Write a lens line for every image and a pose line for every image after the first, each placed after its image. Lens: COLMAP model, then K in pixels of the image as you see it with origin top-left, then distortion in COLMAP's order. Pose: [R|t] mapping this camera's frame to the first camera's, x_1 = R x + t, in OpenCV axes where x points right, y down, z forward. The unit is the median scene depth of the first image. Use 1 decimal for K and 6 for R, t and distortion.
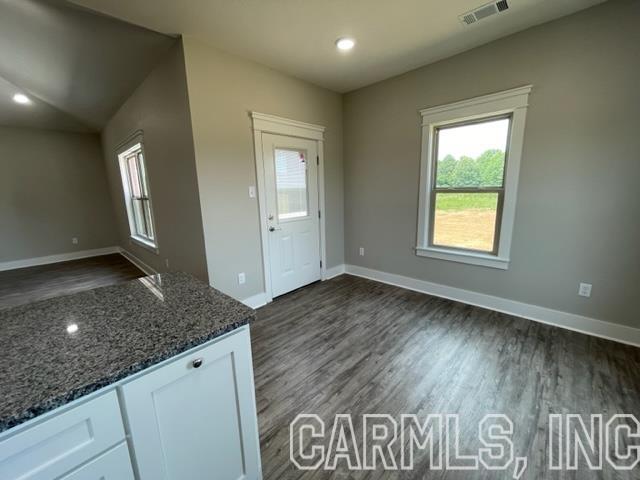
lens RADIAL K [[259.0, 0, 318.0], [0, 259.0, 237.2], [0, 0, 1]] dist [-0.001007, -0.000115]
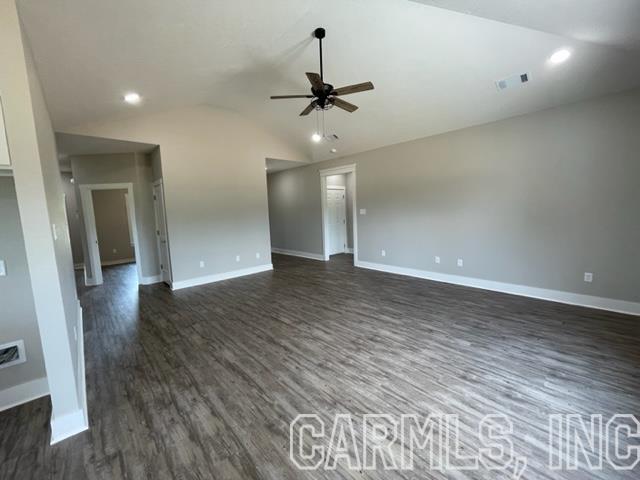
lens RADIAL K [[259.0, 0, 318.0], [0, 259.0, 237.2], [0, 0, 1]] dist [-0.001007, -0.000115]
pose [[-0.054242, 0.138259, -0.988910, -0.617489], [-0.146347, 0.978572, 0.144841, -0.143545], [0.987745, 0.152580, -0.032845, 0.742610]]
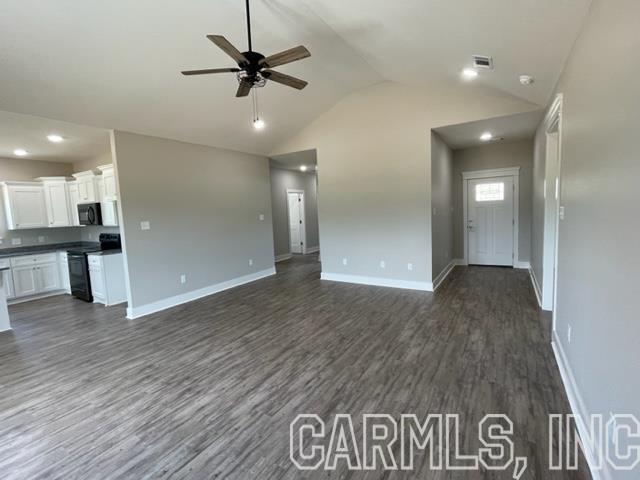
lens RADIAL K [[299.2, 0, 318.3], [0, 299.2, 236.7], [0, 0, 1]] dist [-0.009418, 0.004409]
pose [[-0.975708, 0.091274, -0.199157, -1.779907], [0.033135, 0.960101, 0.277683, -0.315554], [0.216556, 0.264339, -0.939802, 1.751772]]
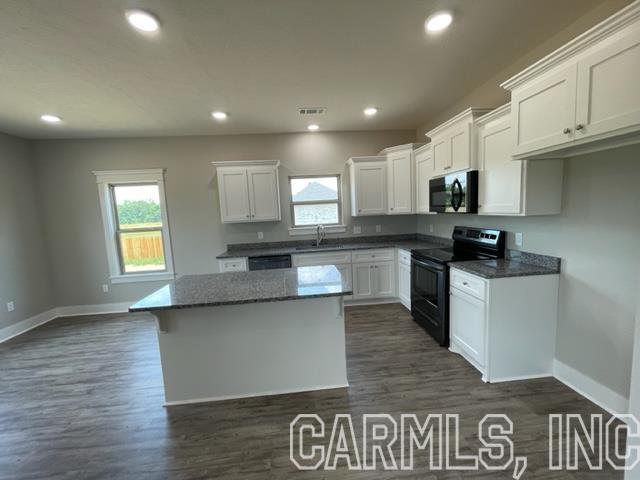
lens RADIAL K [[259.0, 0, 318.0], [0, 259.0, 237.2], [0, 0, 1]] dist [-0.001007, -0.000115]
pose [[-0.751012, 0.000289, 0.660289, -1.011692], [0.192543, 0.956635, 0.218579, -0.127535], [-0.631592, 0.291290, -0.718500, 0.667767]]
